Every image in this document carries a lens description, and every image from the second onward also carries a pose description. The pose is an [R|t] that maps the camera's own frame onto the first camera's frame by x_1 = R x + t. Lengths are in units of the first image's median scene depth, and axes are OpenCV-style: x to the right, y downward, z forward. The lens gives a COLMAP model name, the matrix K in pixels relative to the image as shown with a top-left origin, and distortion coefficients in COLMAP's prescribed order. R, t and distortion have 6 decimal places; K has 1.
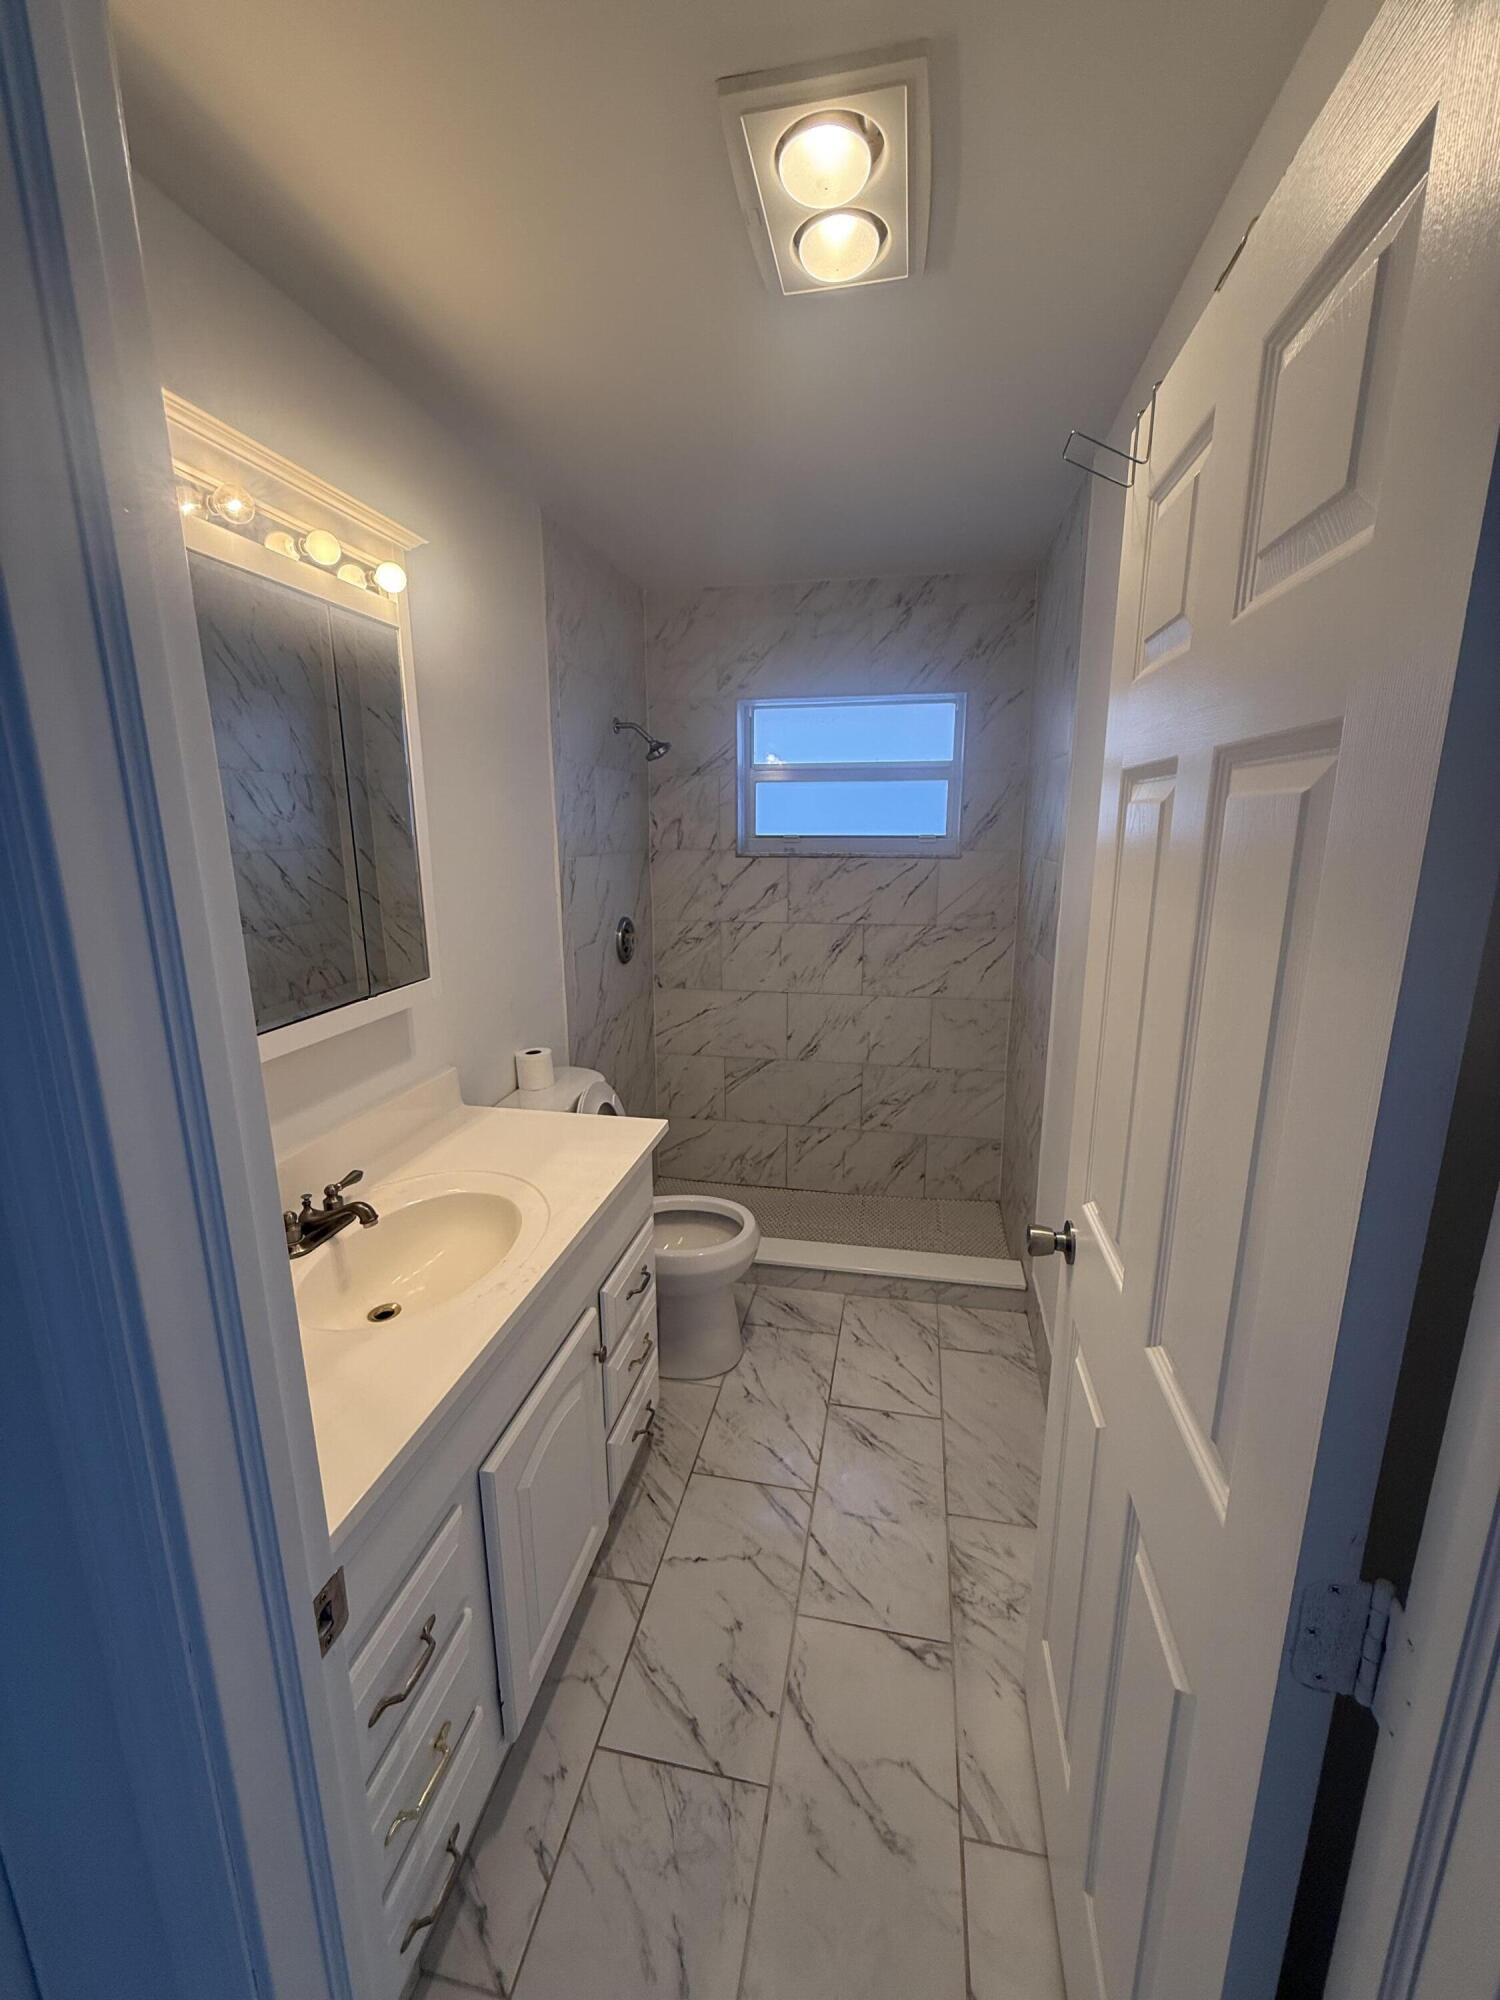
lens RADIAL K [[792.2, 0, 751.9], [0, 792.2, 1001.0], [0, 0, 1]] dist [0.004612, 0.000236]
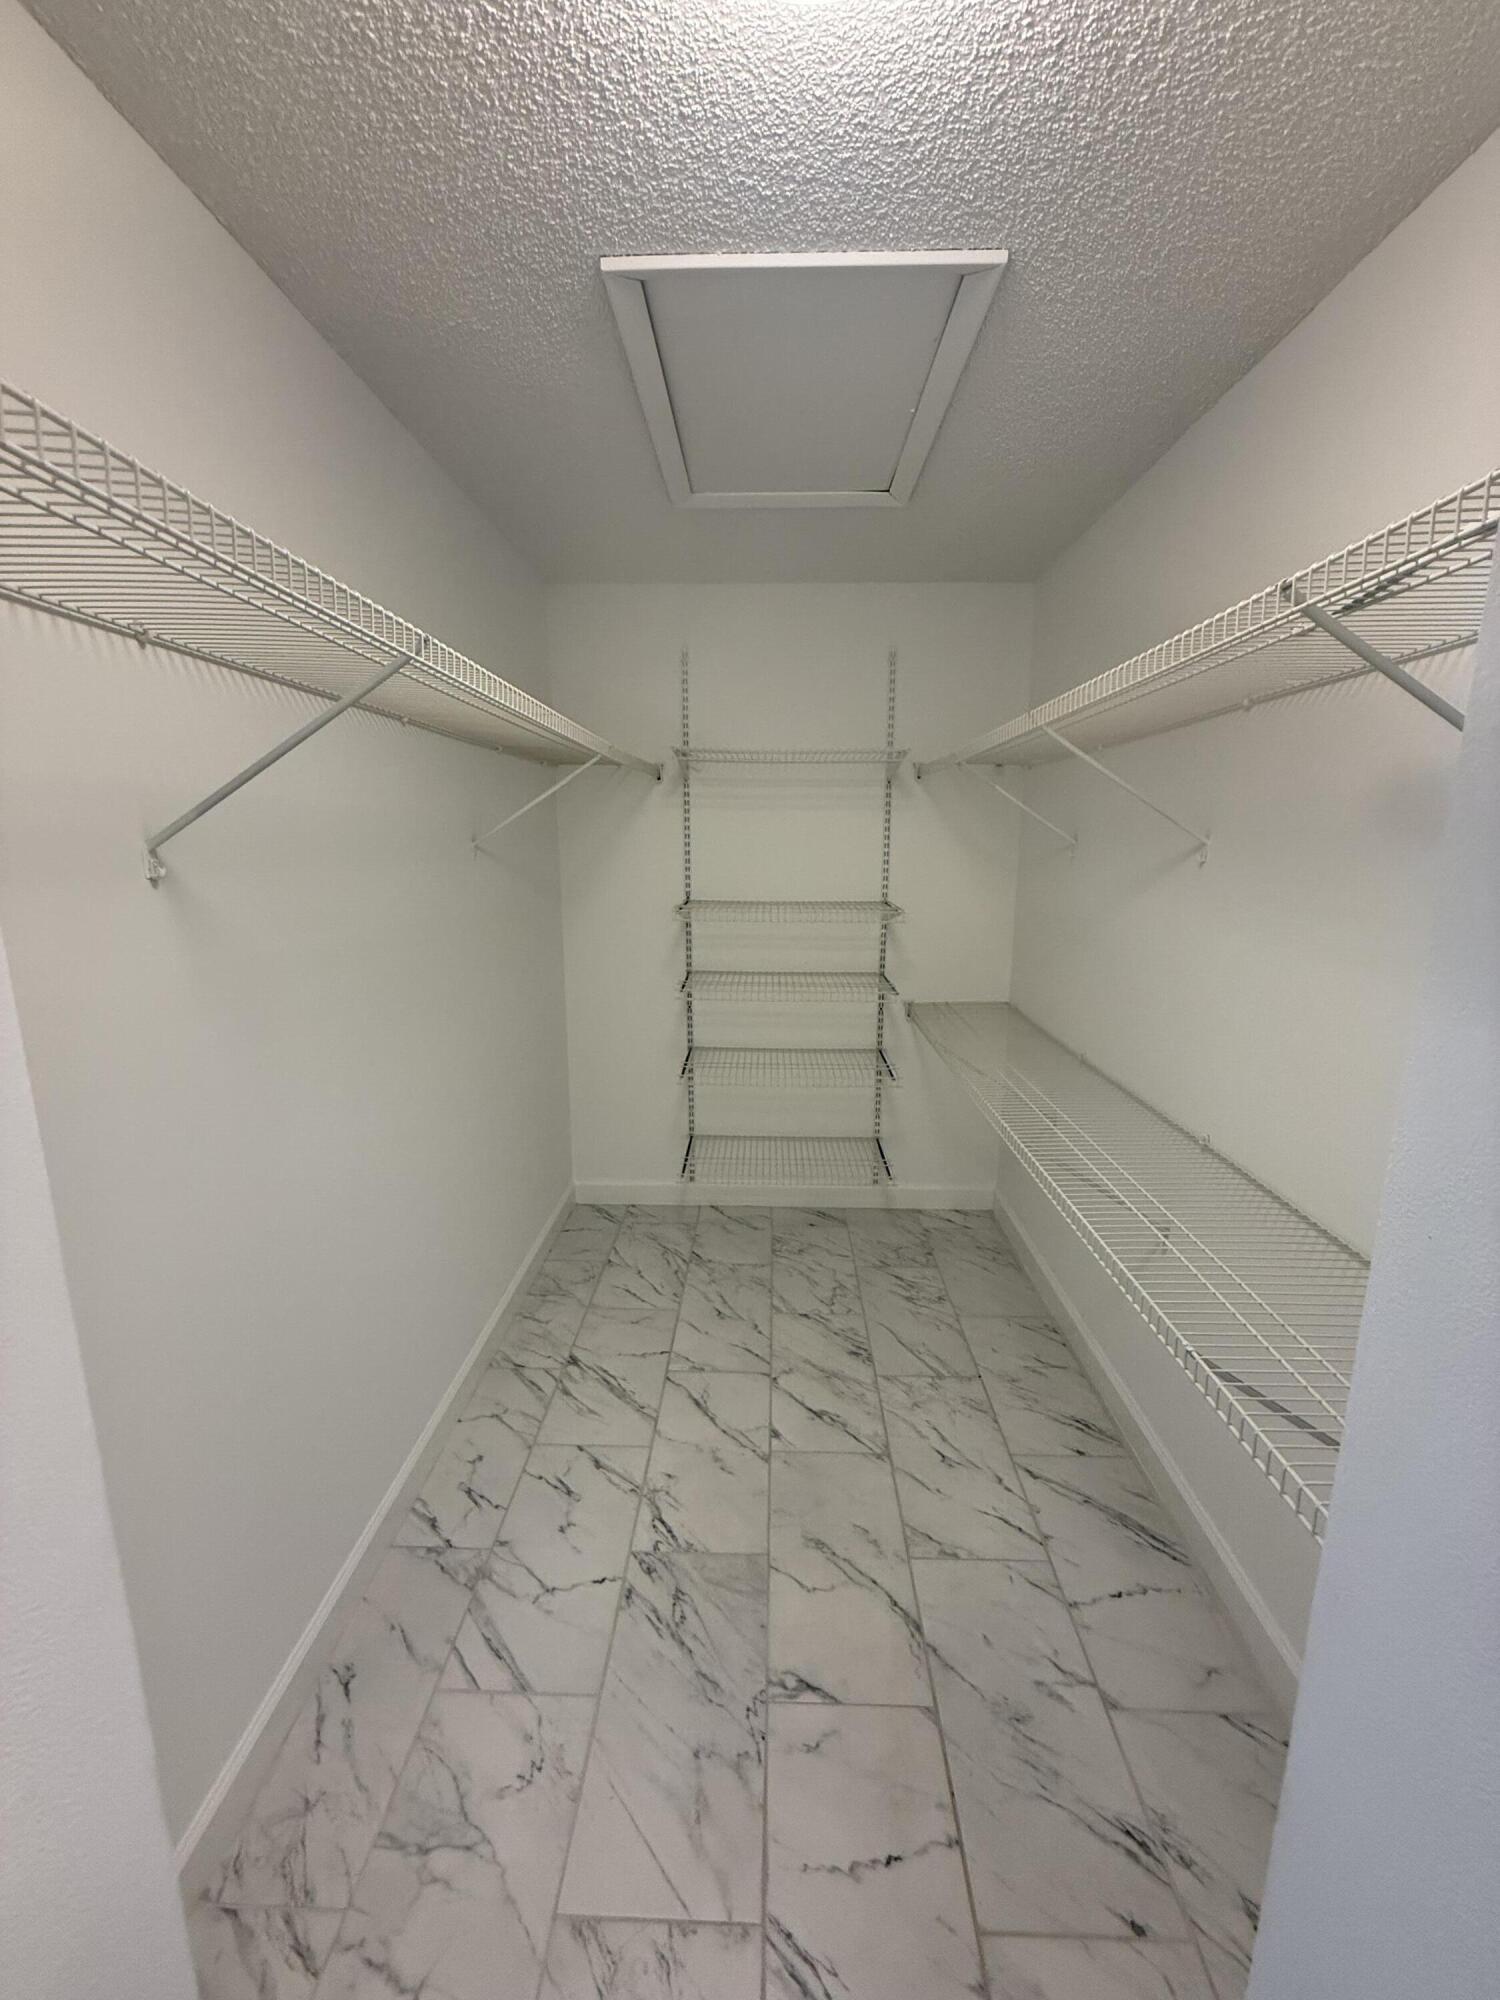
lens RADIAL K [[792.2, 0, 751.9], [0, 792.2, 999.1], [0, 0, 1]] dist [0.004612, 0.000236]
pose [[-0.985866, 0.031279, -0.164588, 0.418051], [-0.037657, 0.915907, 0.399620, -0.332723], [0.163247, 0.400170, -0.901784, 1.580625]]
